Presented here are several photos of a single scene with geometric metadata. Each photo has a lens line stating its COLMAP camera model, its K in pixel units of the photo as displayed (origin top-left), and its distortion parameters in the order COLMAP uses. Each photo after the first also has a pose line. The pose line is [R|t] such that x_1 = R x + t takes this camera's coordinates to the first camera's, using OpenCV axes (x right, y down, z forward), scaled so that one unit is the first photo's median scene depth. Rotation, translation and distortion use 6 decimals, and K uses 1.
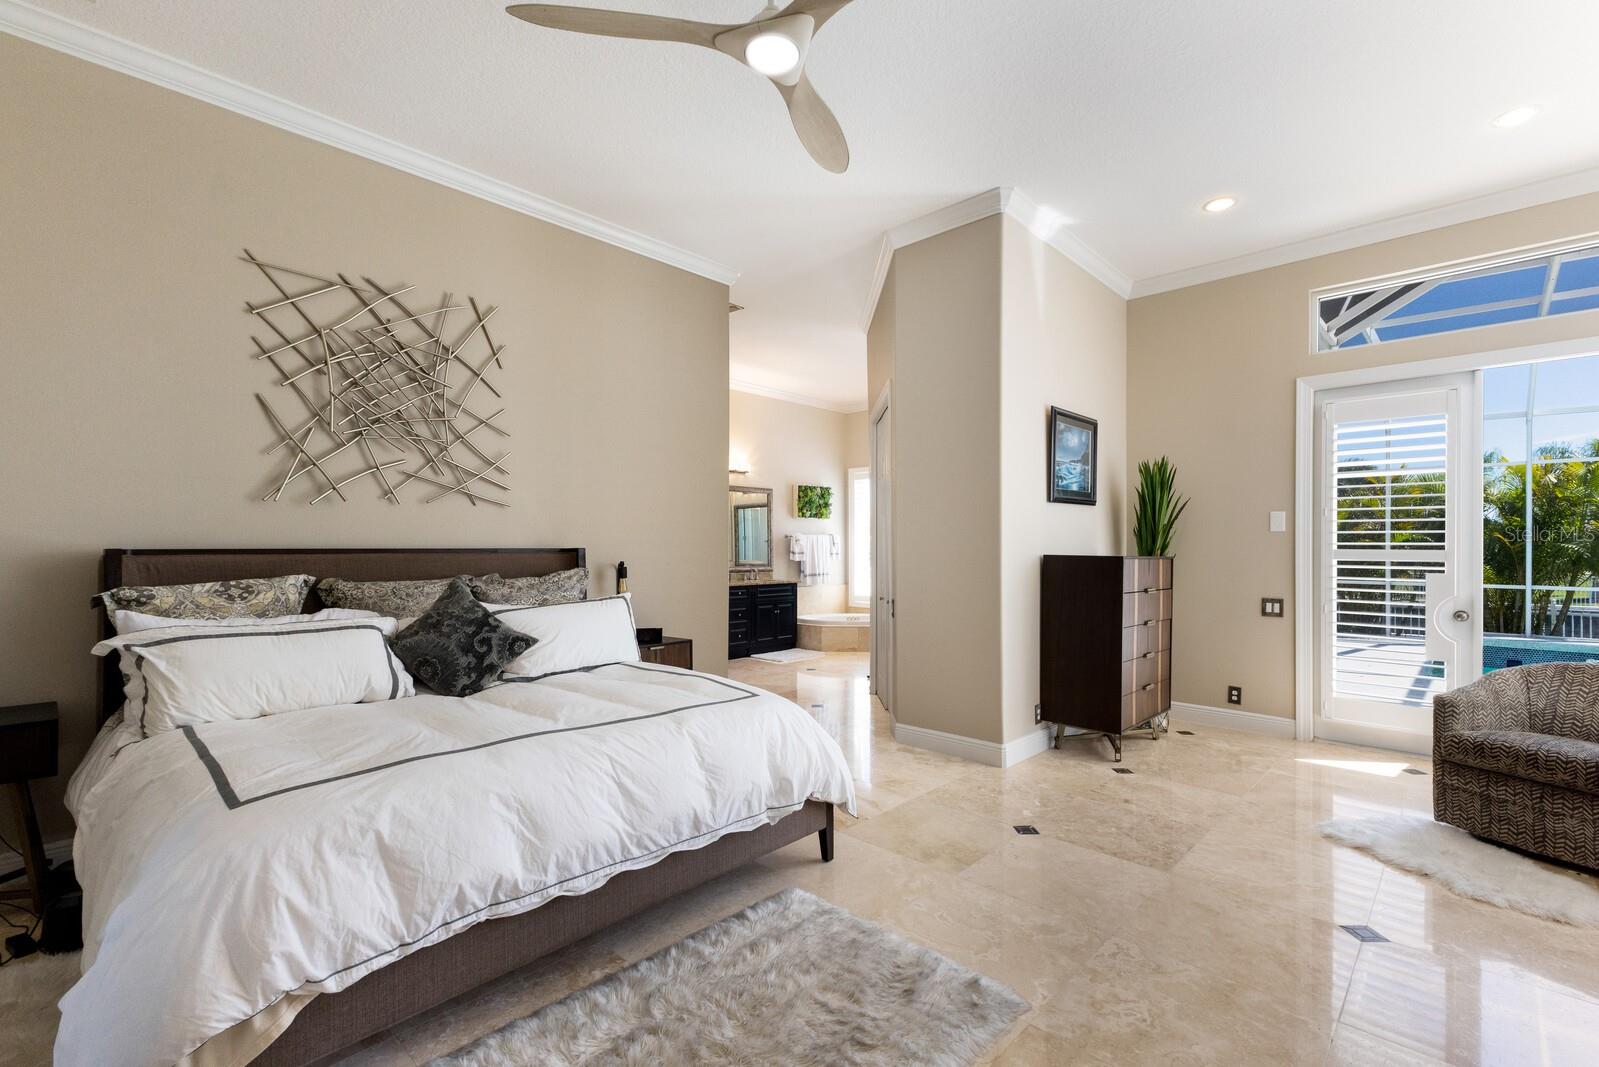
lens RADIAL K [[708.3, 0, 799.7], [0, 708.3, 552.6], [0, 0, 1]] dist [0.022497, -0.000149]
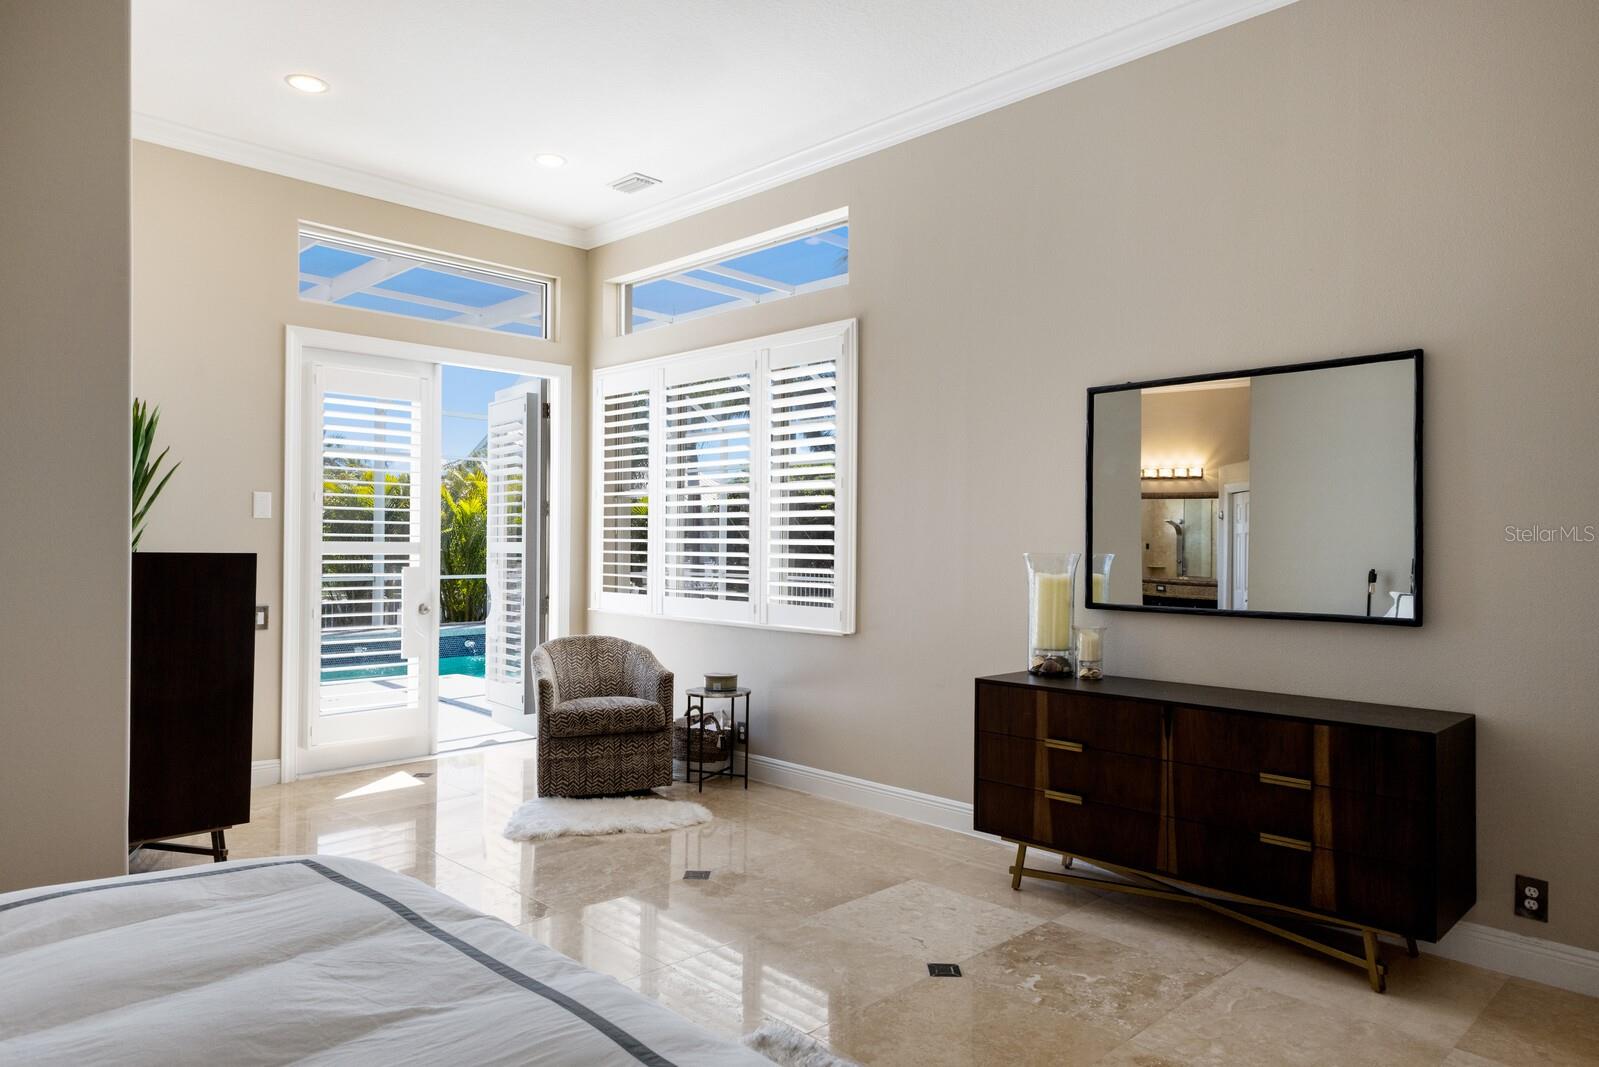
lens RADIAL K [[1021.6, 0, 837.6], [0, 1021.6, 536.5], [0, 0, 1]] dist [0.037205, -0.000675]
pose [[0.002116, 0.005341, 0.999983, -0.478229], [0.000150, 0.999986, -0.005341, -0.003691], [-0.999998, 0.000161, 0.002115, 0.425190]]
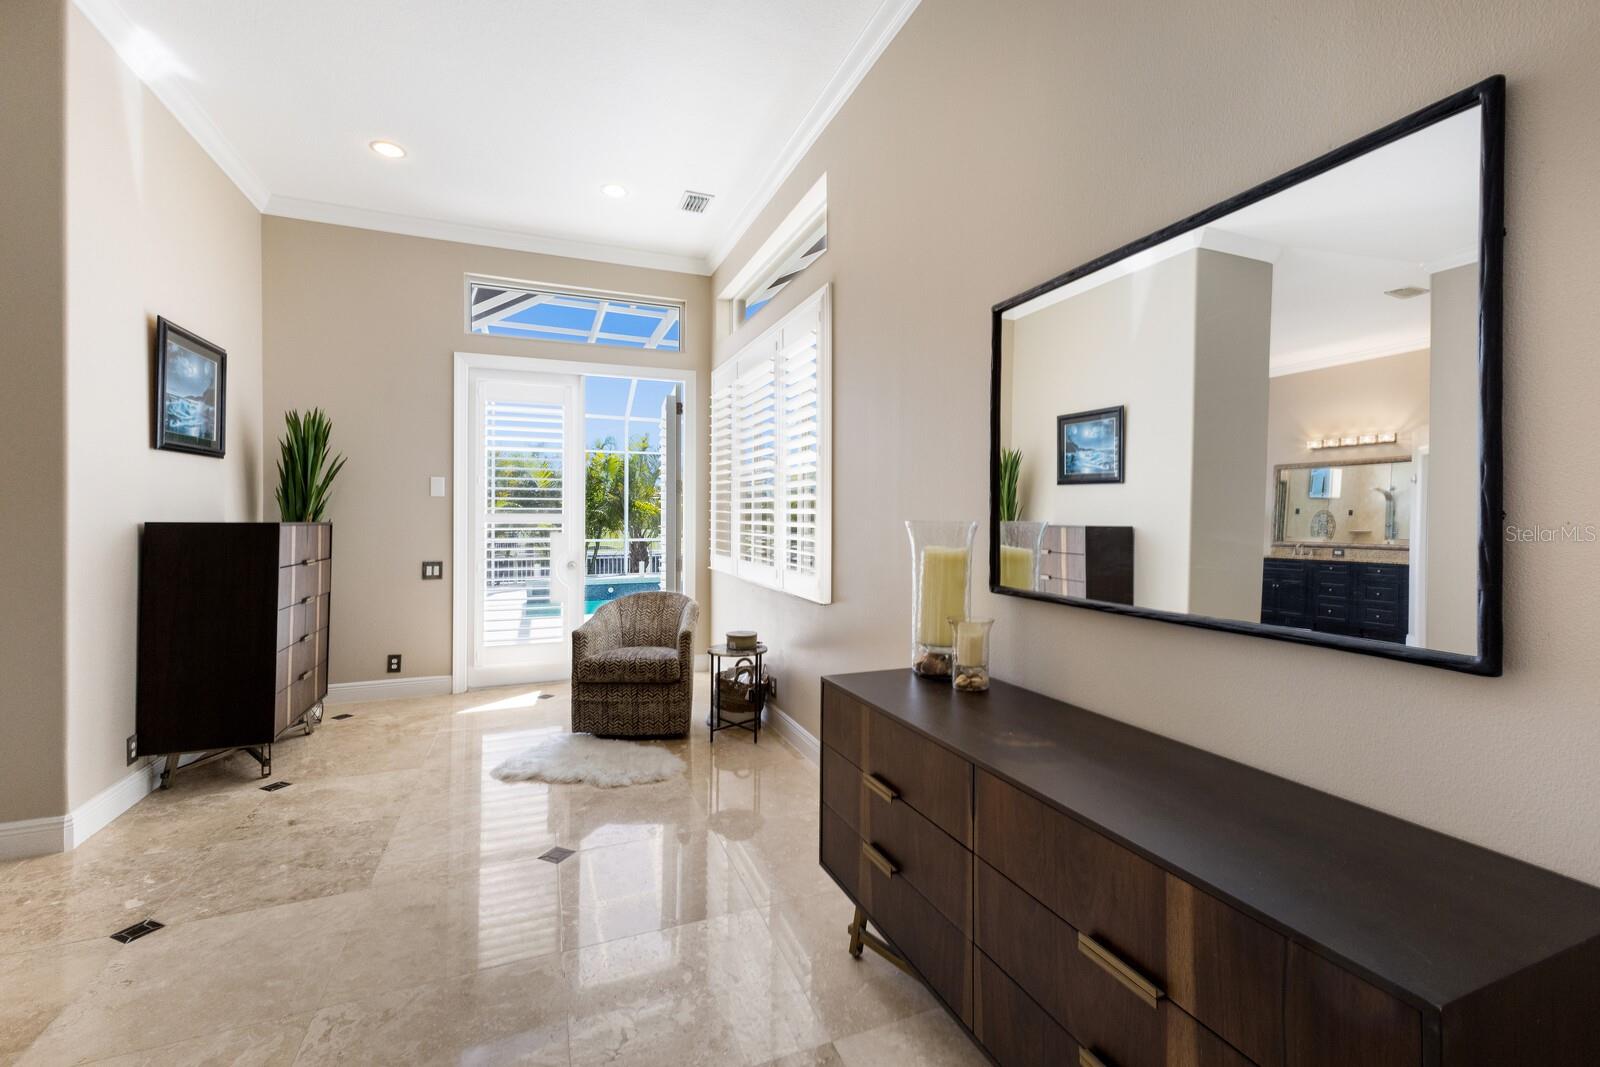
lens RADIAL K [[685.7, 0, 819.4], [0, 685.7, 510.3], [0, 0, 1]] dist [0.012180, 0.000275]
pose [[0.404967, 0.001295, 0.914330, -0.017834], [0.008331, 0.999952, -0.005107, 0.000420], [-0.914293, 0.009685, 0.404937, 0.104294]]
